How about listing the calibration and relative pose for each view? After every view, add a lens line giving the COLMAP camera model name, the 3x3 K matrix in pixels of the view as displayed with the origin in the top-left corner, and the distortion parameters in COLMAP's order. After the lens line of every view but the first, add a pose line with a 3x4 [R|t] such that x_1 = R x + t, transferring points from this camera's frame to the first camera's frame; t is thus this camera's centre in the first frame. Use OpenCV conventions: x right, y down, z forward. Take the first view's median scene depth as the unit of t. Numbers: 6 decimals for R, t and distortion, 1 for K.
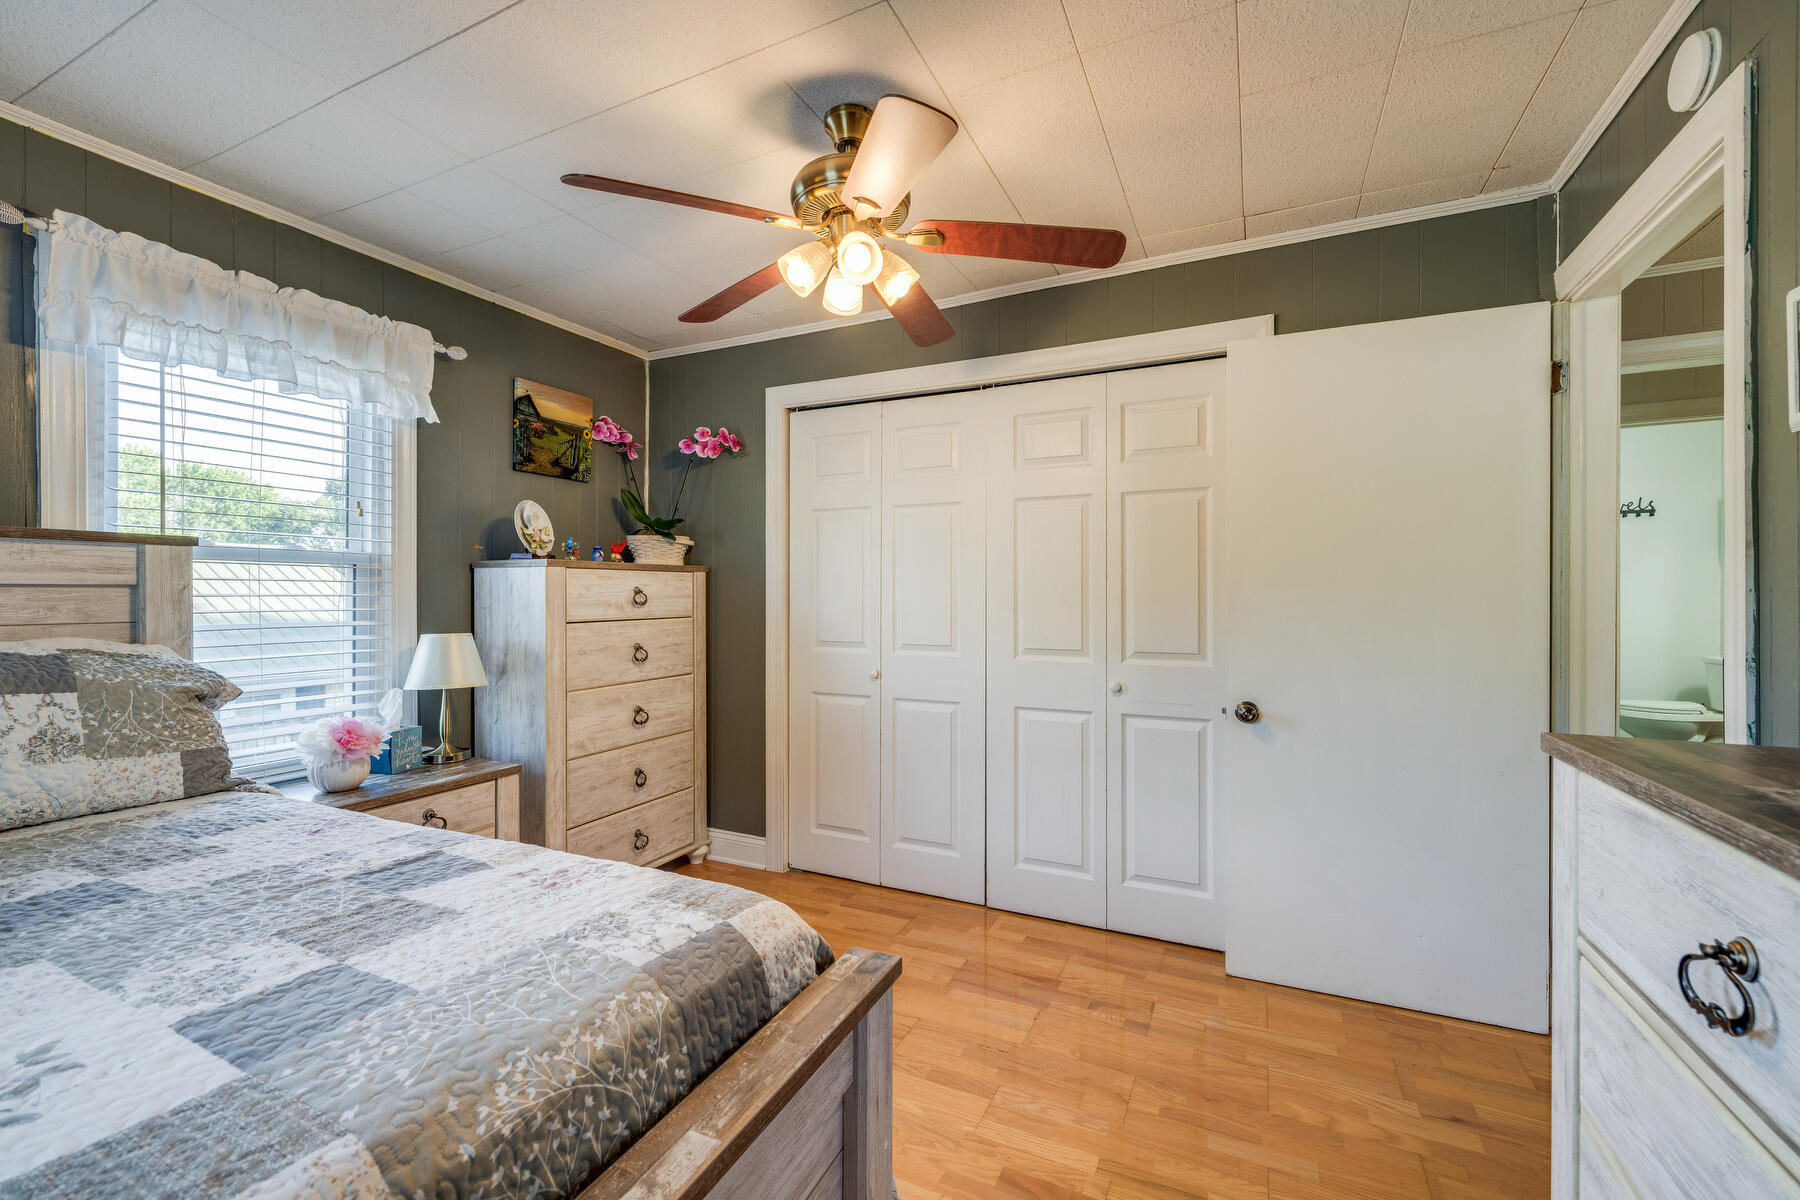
lens RADIAL K [[753.7, 0, 894.0], [0, 753.7, 592.8], [0, 0, 1]] dist [0.002456, -0.000132]
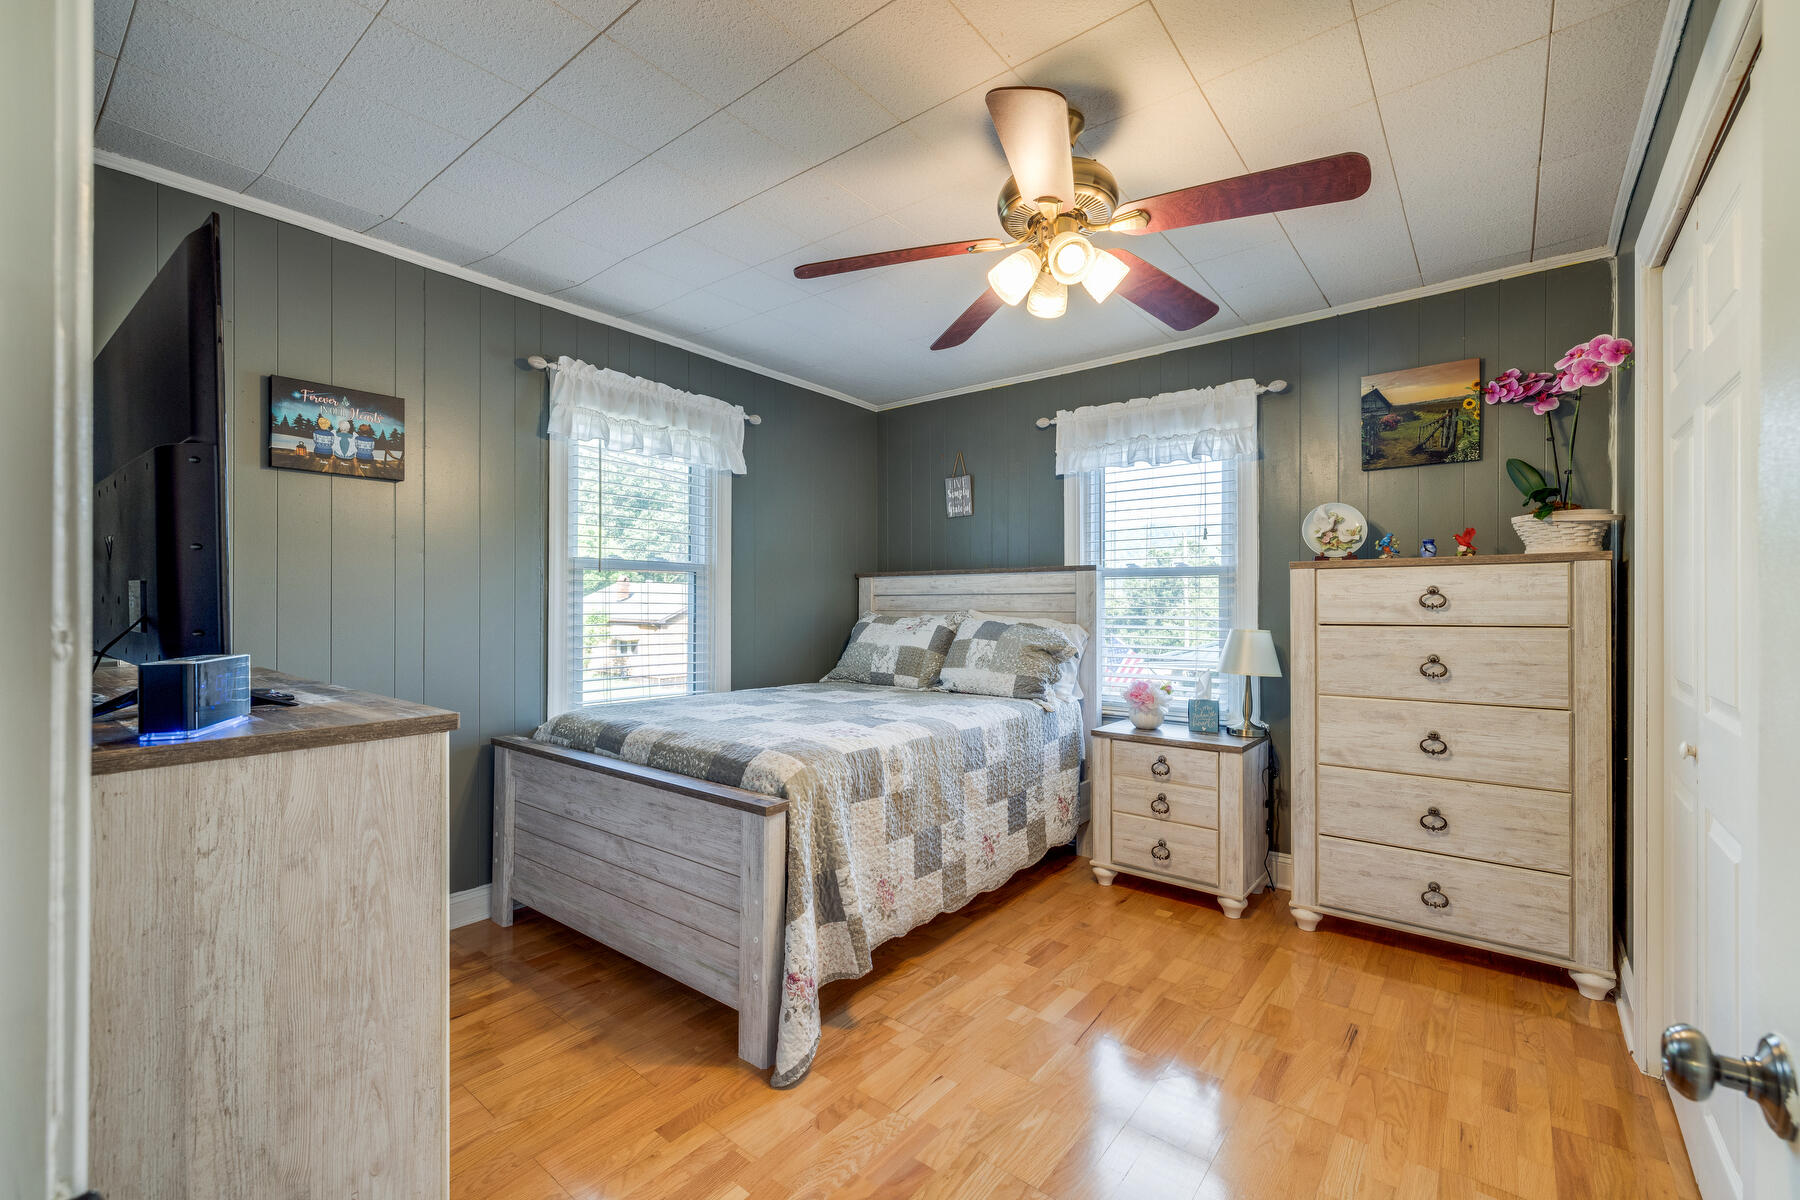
lens RADIAL K [[753.7, 0, 898.8], [0, 753.7, 605.8], [0, 0, 1]] dist [0.002456, -0.000132]
pose [[-0.229811, 0.001858, -0.973233, 0.591335], [0.001562, 0.999998, 0.001540, 0.011773], [0.973234, -0.001167, -0.229814, 0.623671]]
